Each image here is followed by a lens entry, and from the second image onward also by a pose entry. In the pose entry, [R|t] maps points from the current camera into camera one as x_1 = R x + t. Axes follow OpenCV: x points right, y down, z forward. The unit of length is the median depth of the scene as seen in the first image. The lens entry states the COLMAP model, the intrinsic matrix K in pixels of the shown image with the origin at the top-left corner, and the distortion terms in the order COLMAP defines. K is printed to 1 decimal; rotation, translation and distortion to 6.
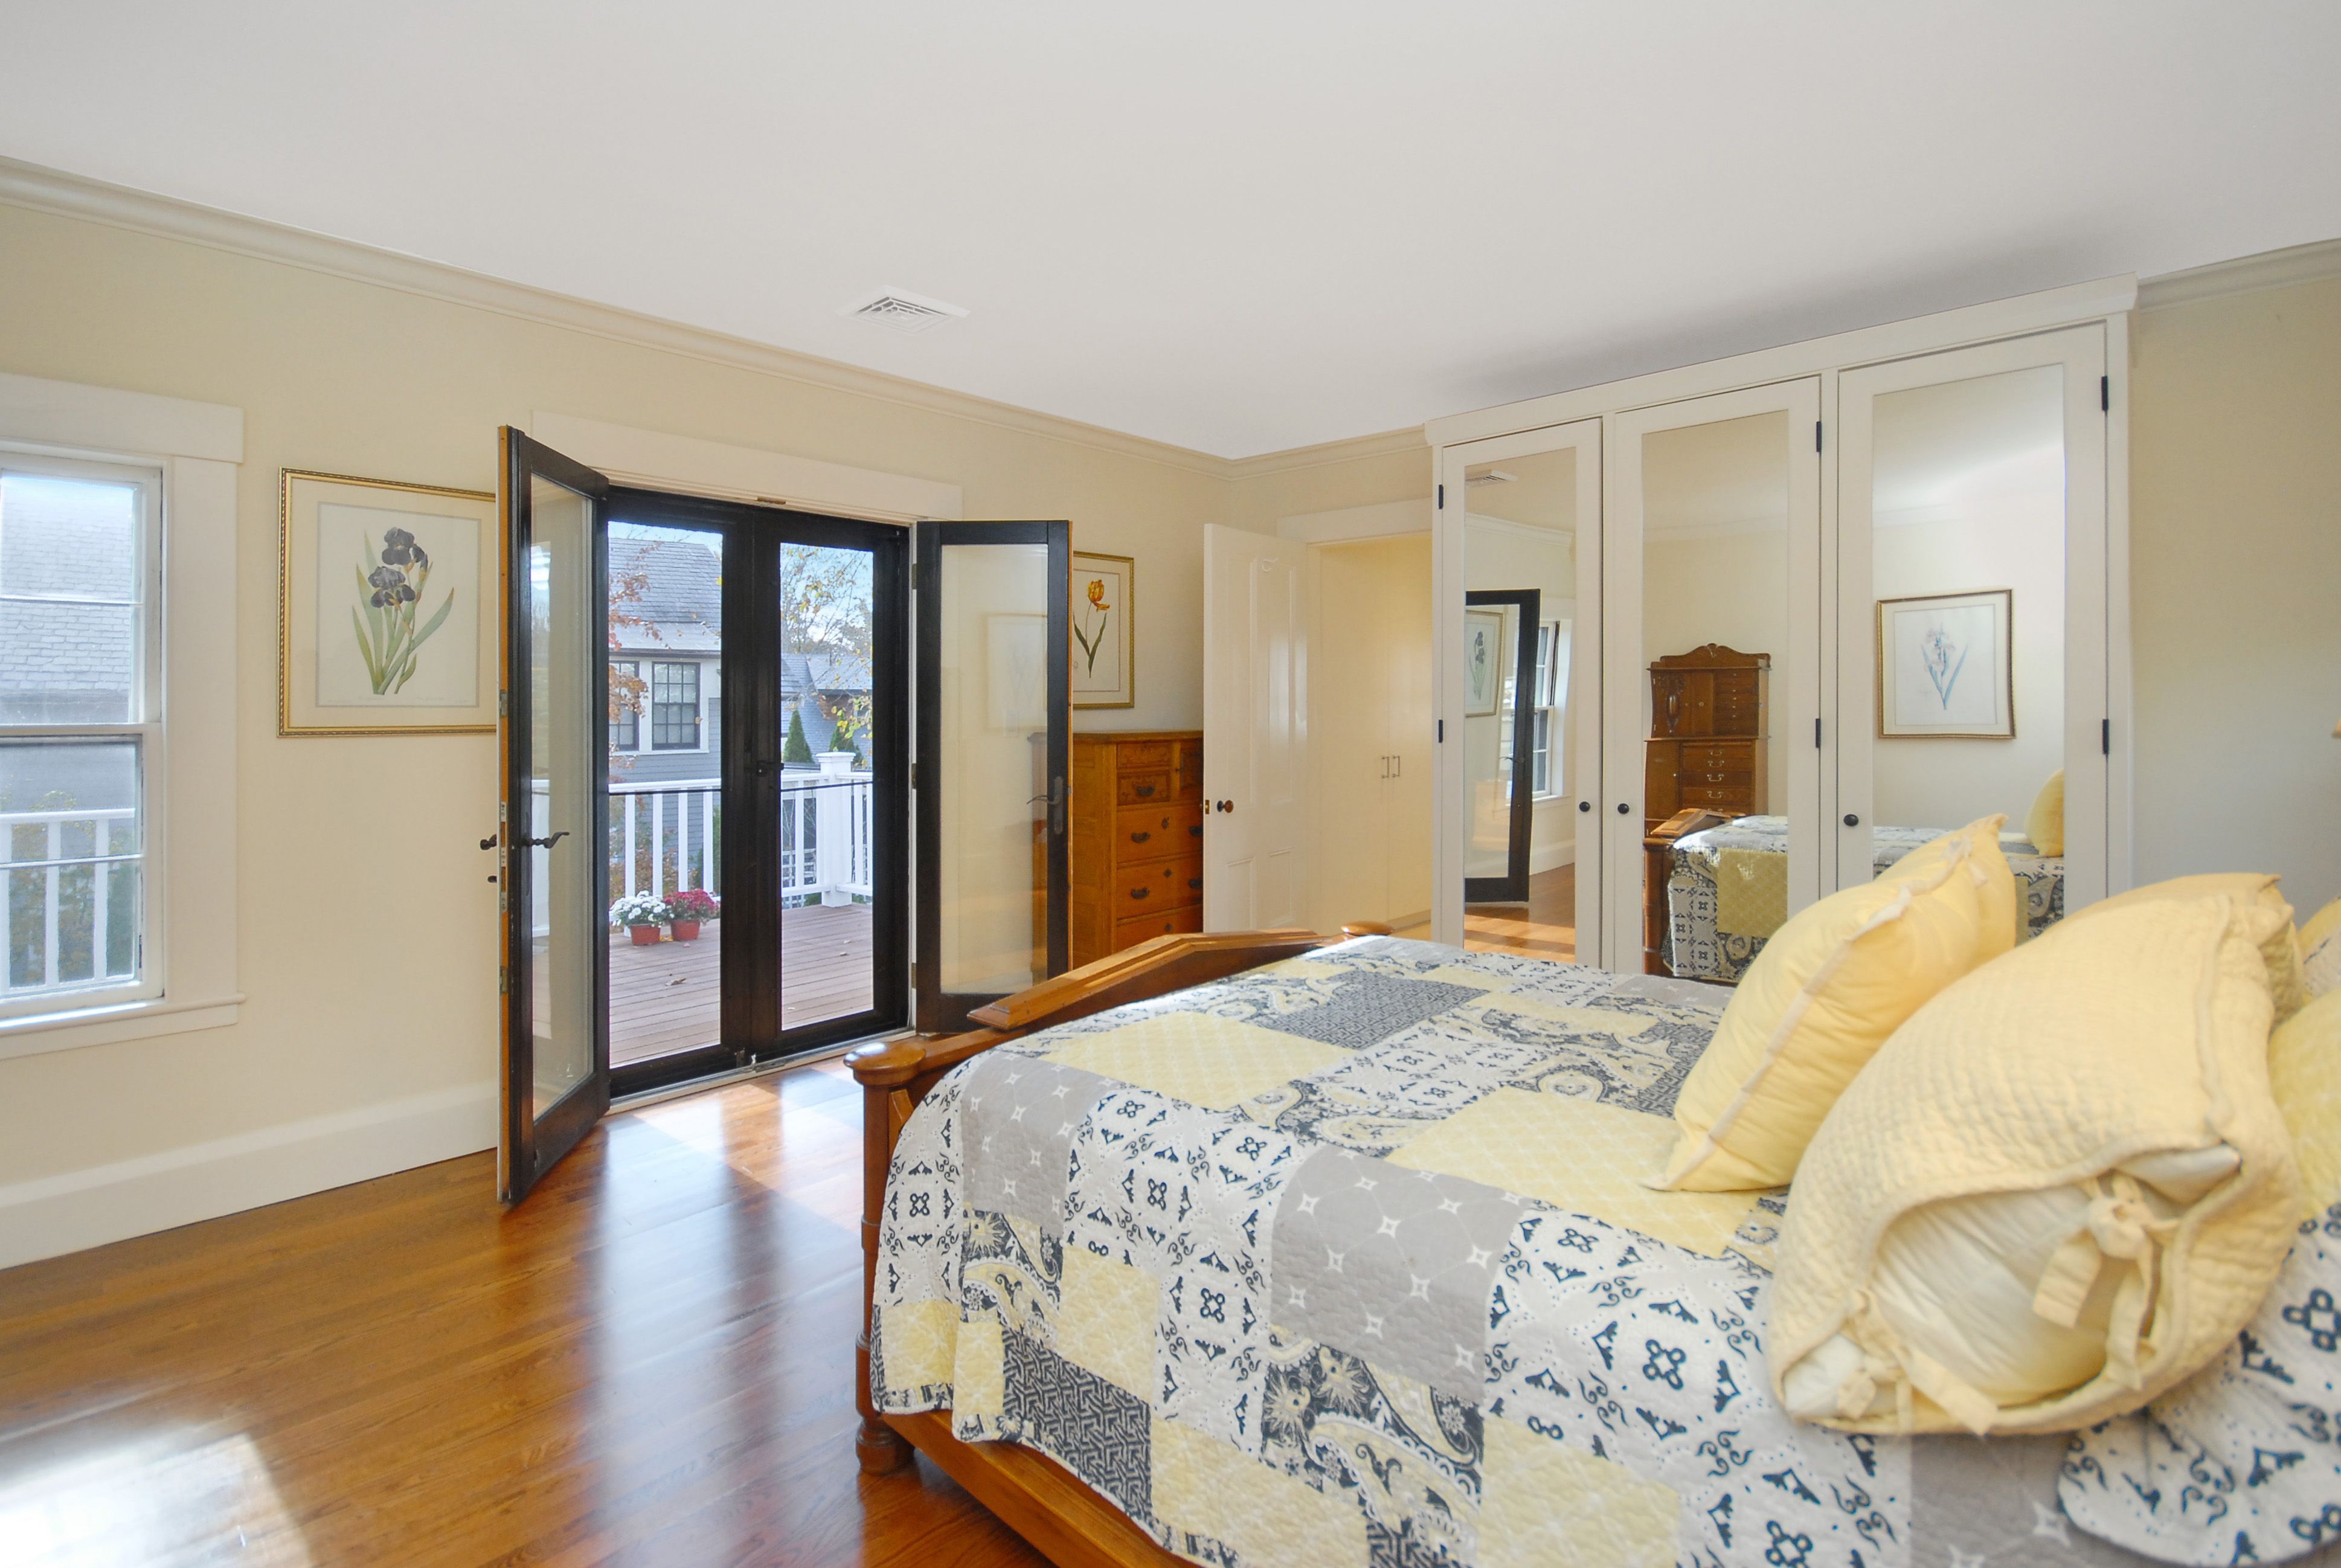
lens RADIAL K [[1114.6, 0, 1168.7], [0, 1114.6, 684.1], [0, 0, 1]] dist [-0.002526, -0.000305]
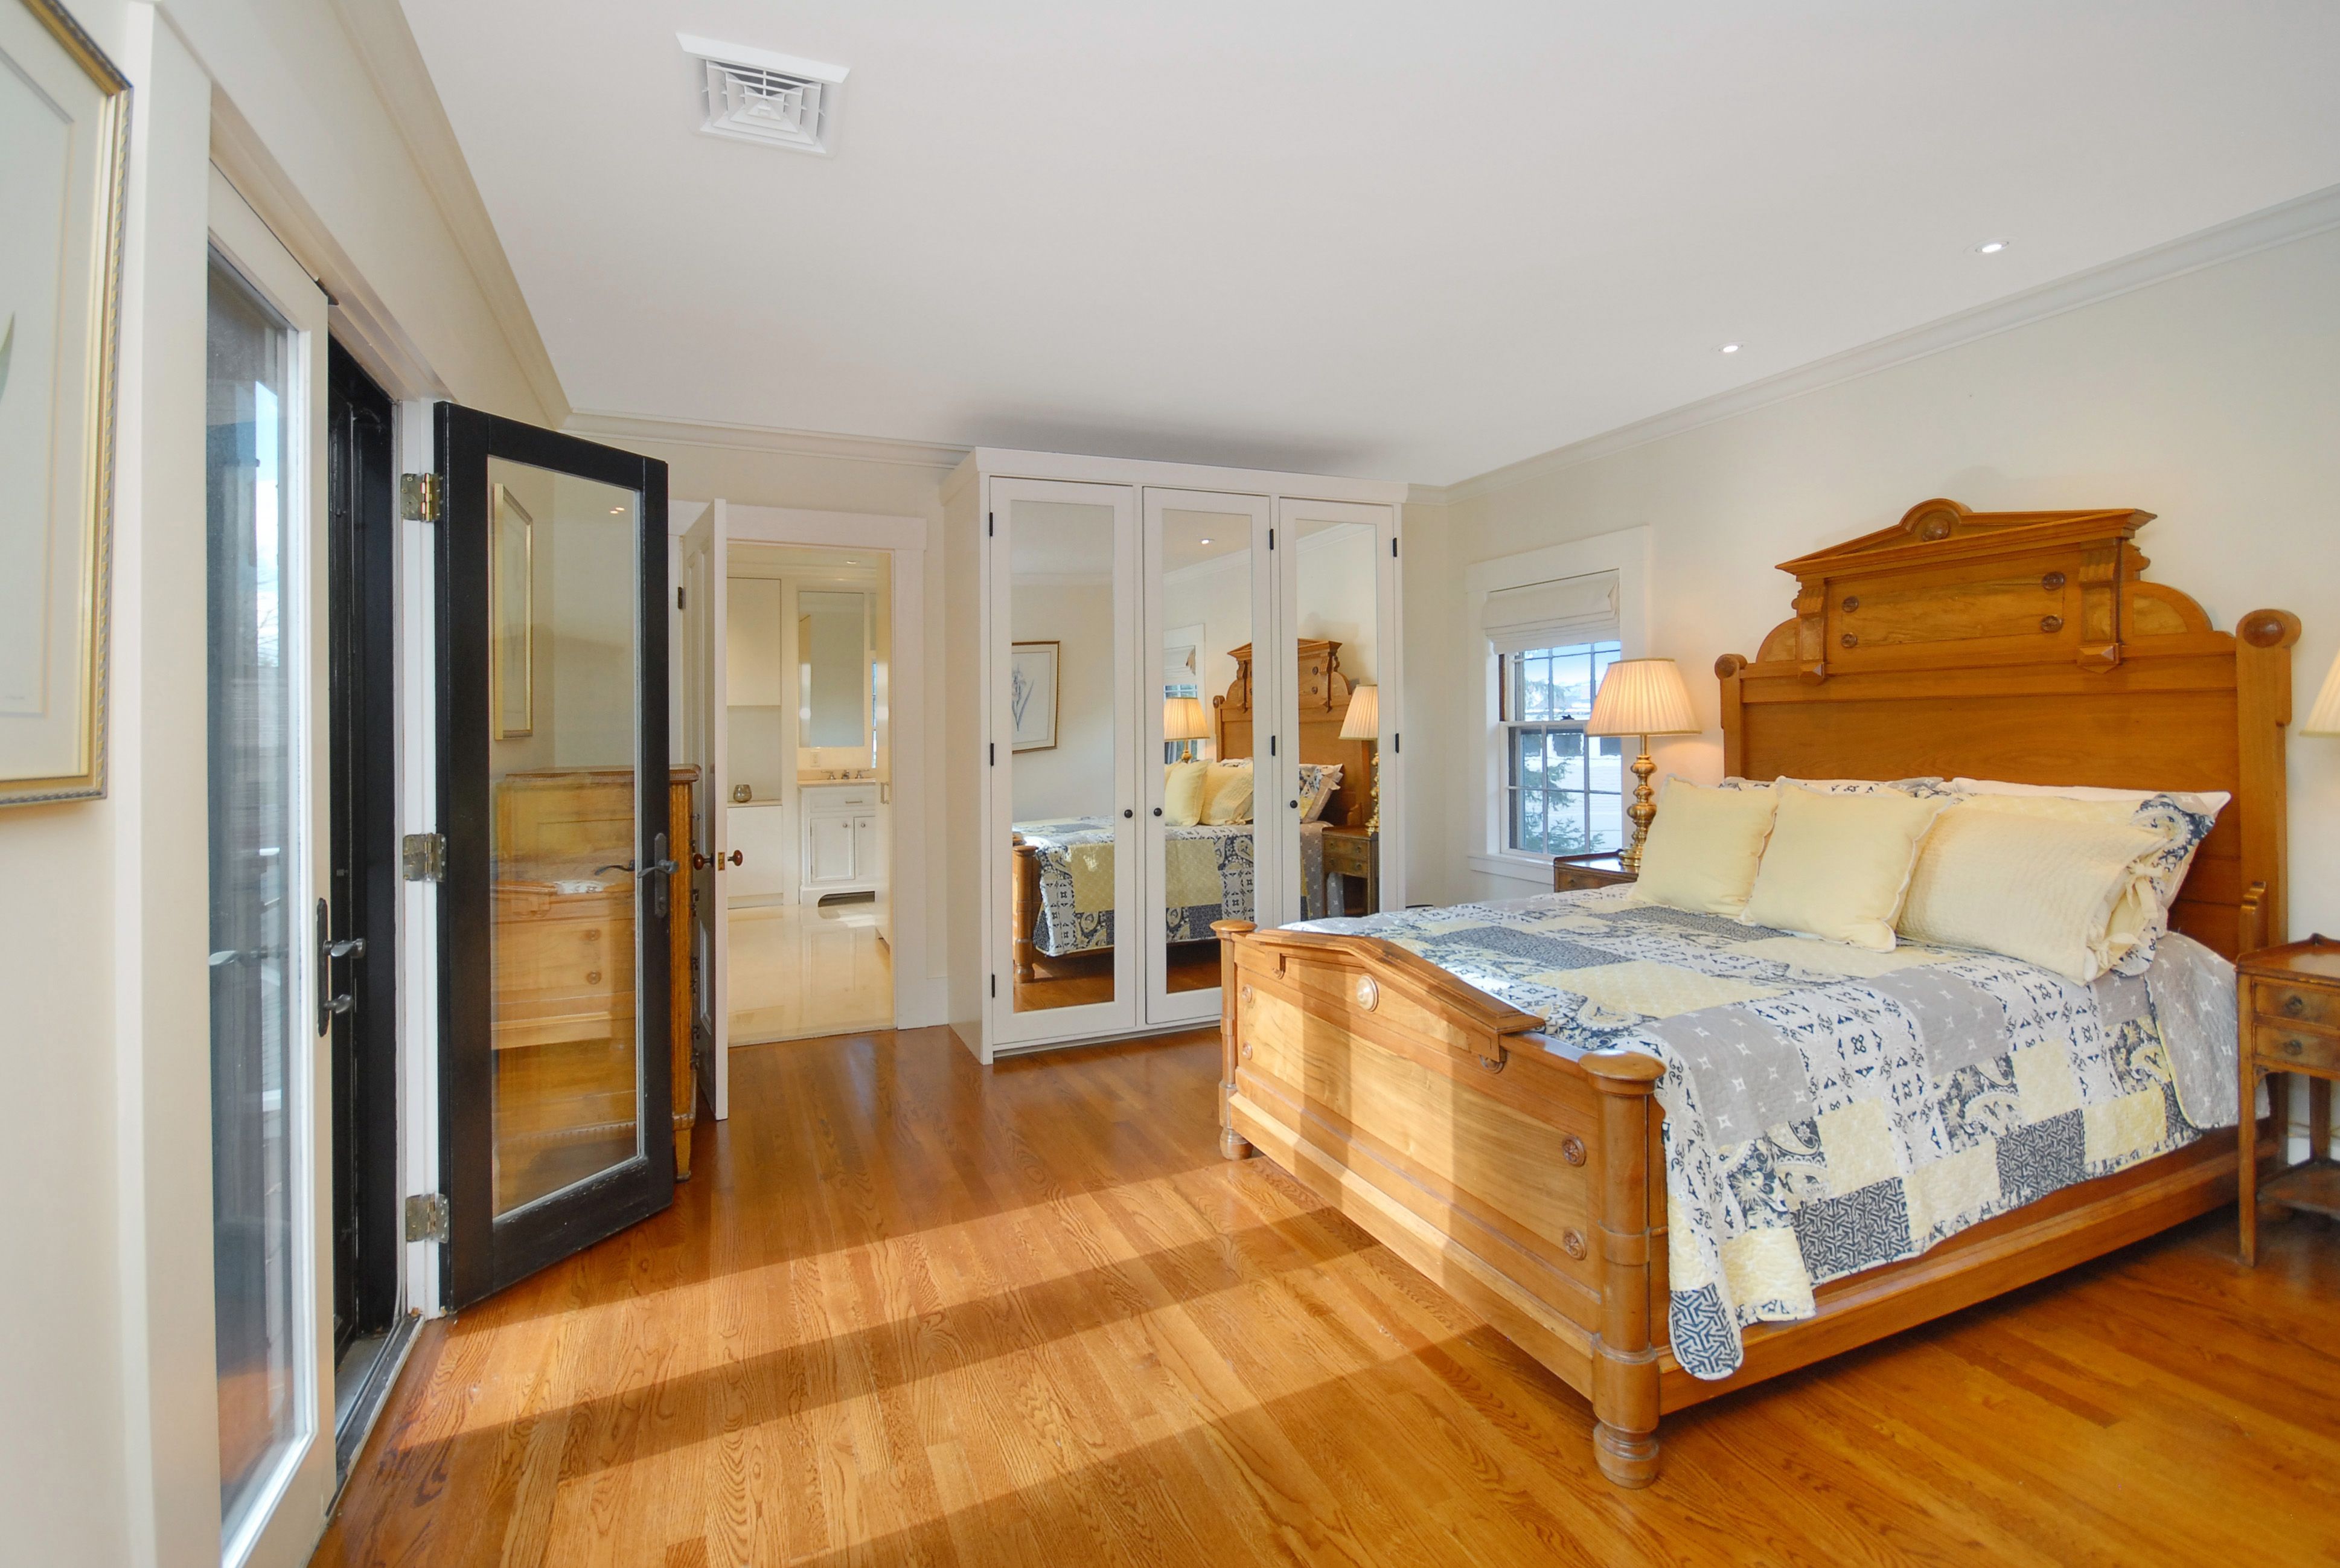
lens RADIAL K [[1040.0, 0, 1170.0], [0, 1040.0, 784.0], [0, 0, 1]] dist [0.002327, 0.000423]
pose [[0.387168, -0.041669, 0.921067, -1.501721], [-0.001587, 0.998947, 0.045860, 0.065128], [-0.922008, -0.019217, 0.386694, 1.257001]]
